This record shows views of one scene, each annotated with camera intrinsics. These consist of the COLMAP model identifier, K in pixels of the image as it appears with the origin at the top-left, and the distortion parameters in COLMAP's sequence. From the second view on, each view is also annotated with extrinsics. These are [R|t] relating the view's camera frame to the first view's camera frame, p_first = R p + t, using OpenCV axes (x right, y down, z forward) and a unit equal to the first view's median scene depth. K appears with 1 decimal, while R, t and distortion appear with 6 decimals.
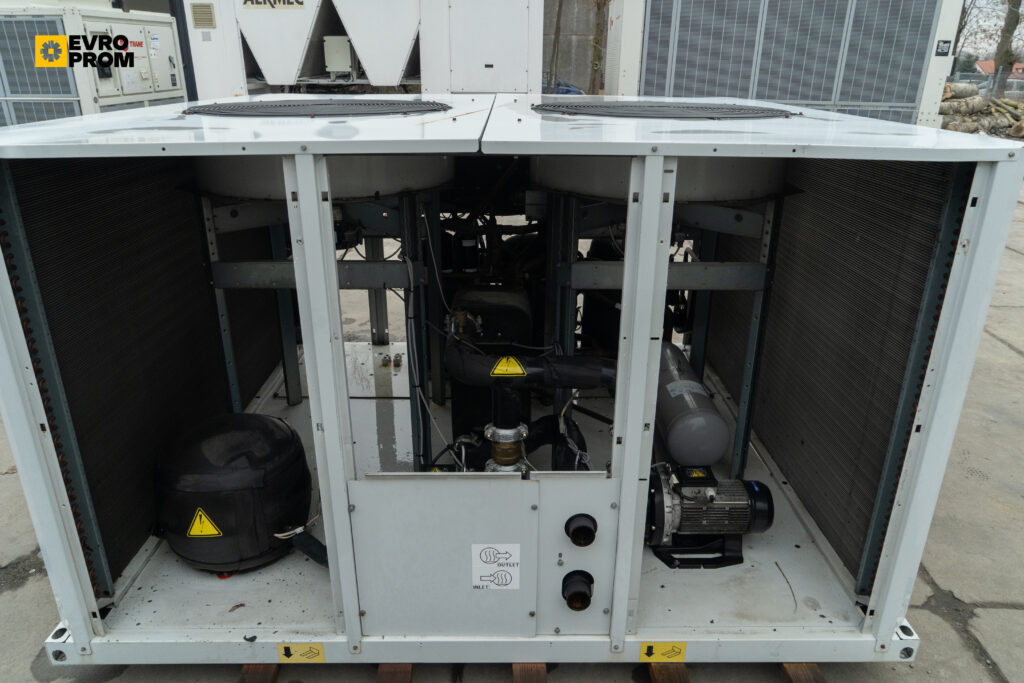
lens RADIAL K [[701.0, 0, 517.5], [0, 701.0, 337.1], [0, 0, 1]] dist [-0.029934, 0.012501]
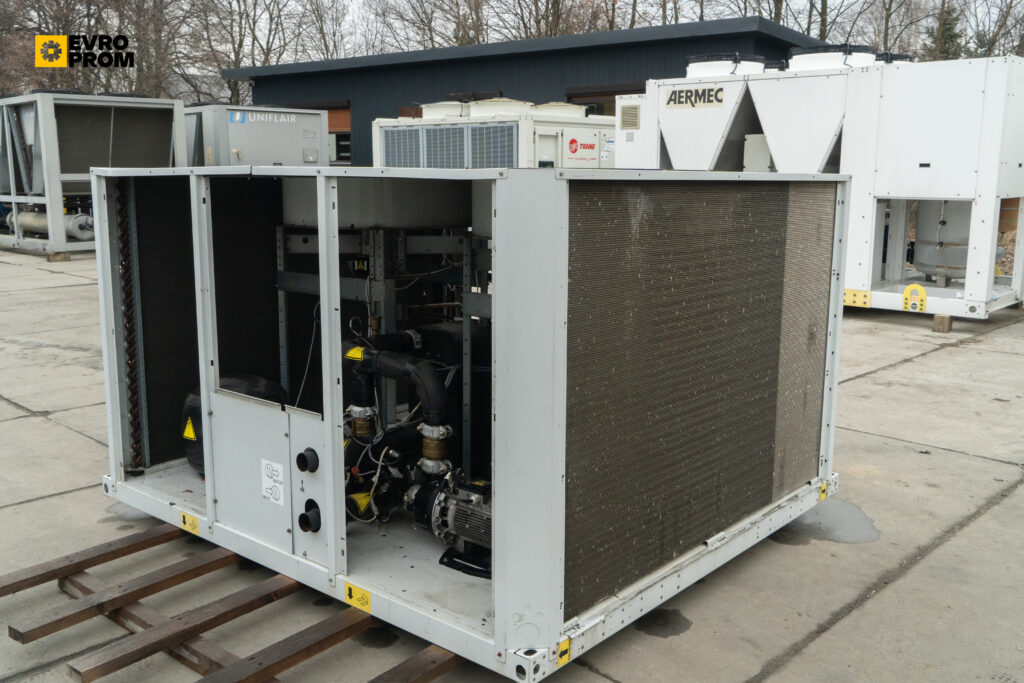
lens RADIAL K [[934.3, 0, 512.0], [0, 934.3, 341.5], [0, 0, 1]] dist [-0.000993, -0.007466]
pose [[0.758576, 0.114470, -0.641451, 1.295793], [-0.241817, 0.963600, -0.114013, 0.148311], [0.605052, 0.241601, 0.758645, -0.126565]]
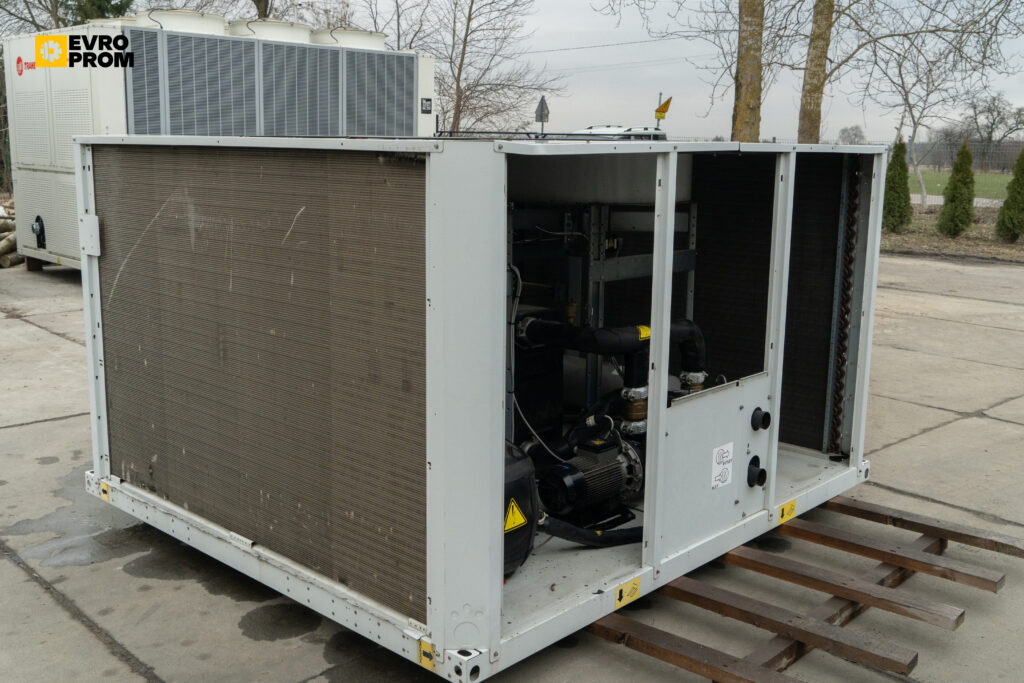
lens RADIAL K [[1004.6, 0, 512.0], [0, 1004.6, 341.5], [0, 0, 1]] dist [-0.155047, -0.000301]
pose [[0.697393, -0.127278, 0.705296, -1.423775], [0.260202, 0.961920, -0.083698, 0.145593], [-0.667785, 0.241890, 0.703954, -0.081239]]
